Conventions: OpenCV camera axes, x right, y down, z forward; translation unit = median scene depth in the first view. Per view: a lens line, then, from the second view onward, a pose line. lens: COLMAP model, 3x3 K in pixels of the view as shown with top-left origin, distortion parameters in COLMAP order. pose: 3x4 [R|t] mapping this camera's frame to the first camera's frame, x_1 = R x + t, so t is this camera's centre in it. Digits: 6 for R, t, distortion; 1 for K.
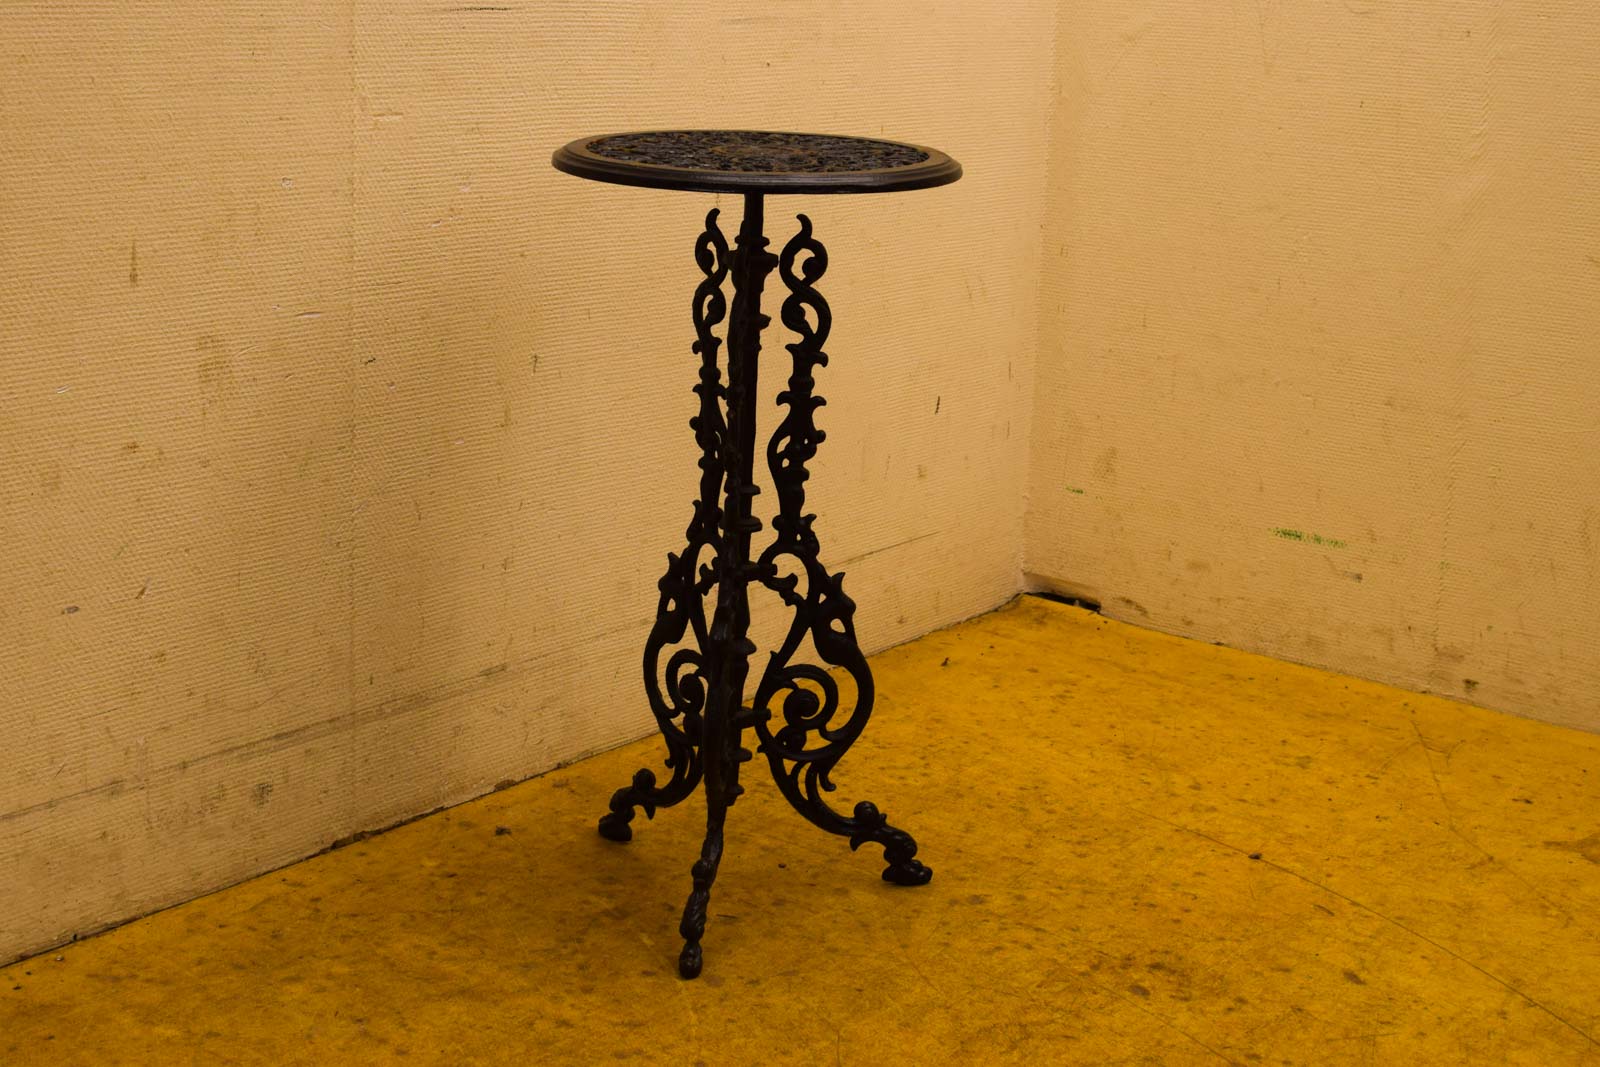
lens RADIAL K [[2448.4, 0, 800.4], [0, 2448.4, 531.8], [0, 0, 1]] dist [-0.154381, 0.000000]
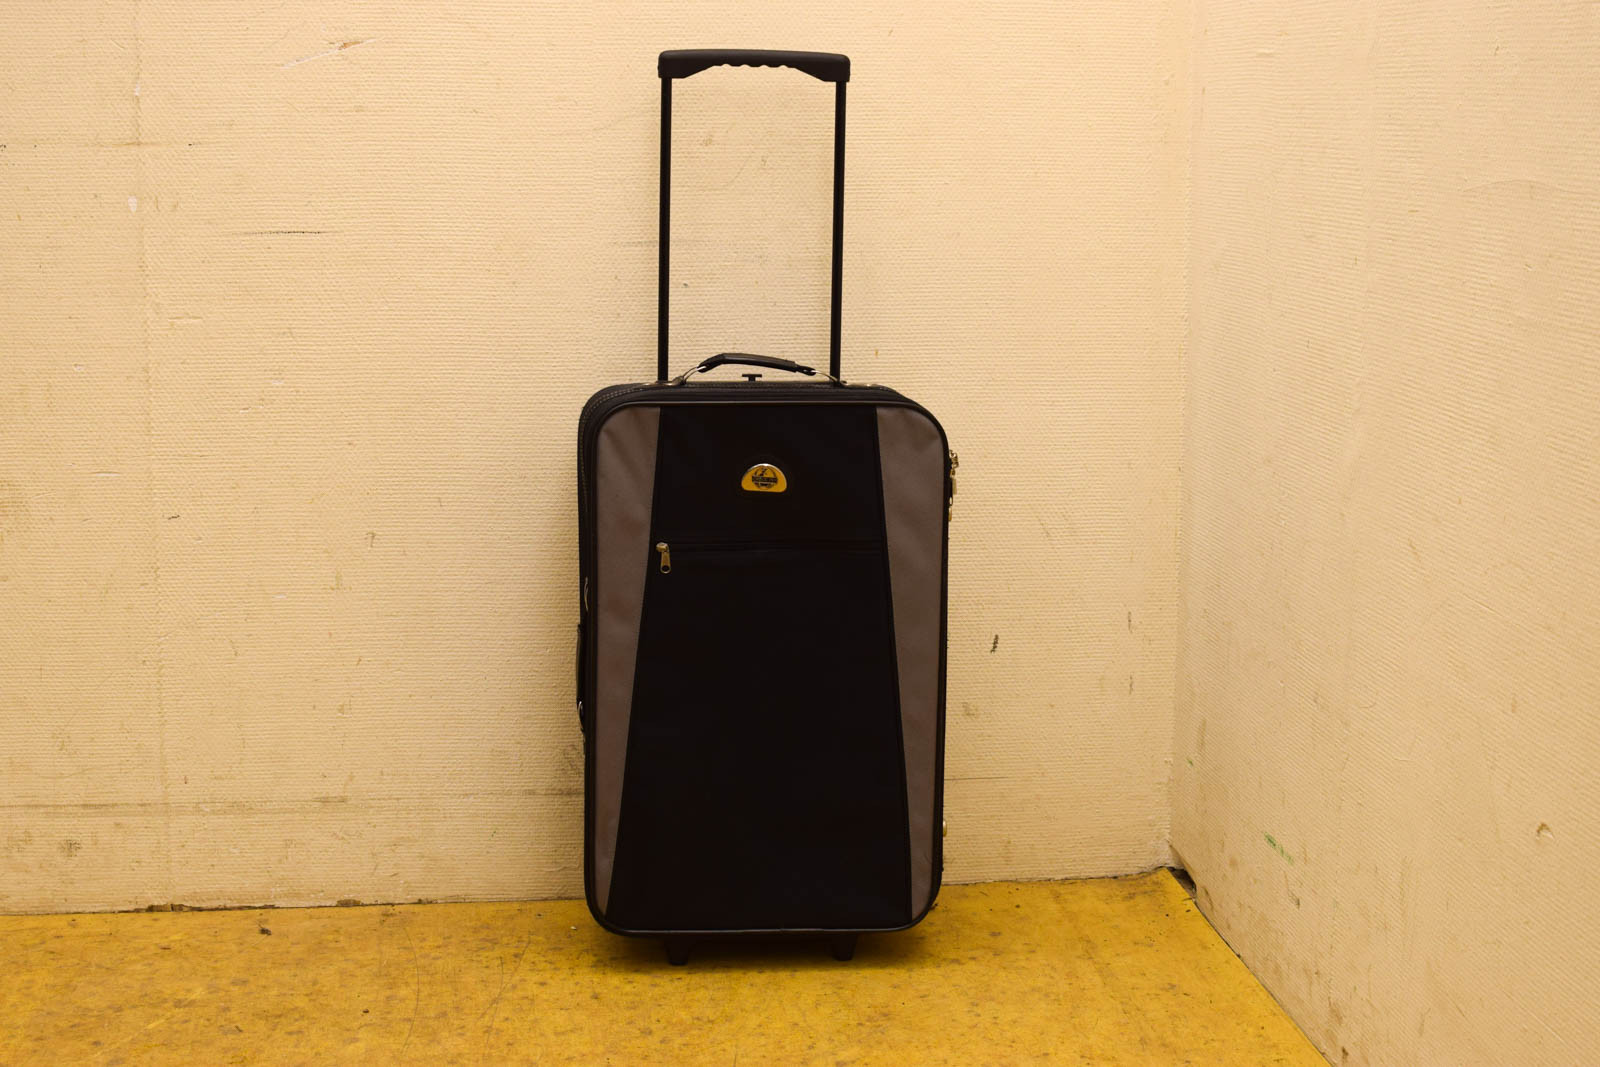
lens RADIAL K [[2448.4, 0, 799.3], [0, 2448.4, 537.5], [0, 0, 1]] dist [-0.154381, 0.000000]
pose [[0.703718, 0.092477, -0.704435, 0.886202], [-0.151851, 0.988159, -0.021972, -0.079315], [0.694062, 0.122431, 0.709428, 0.346548]]
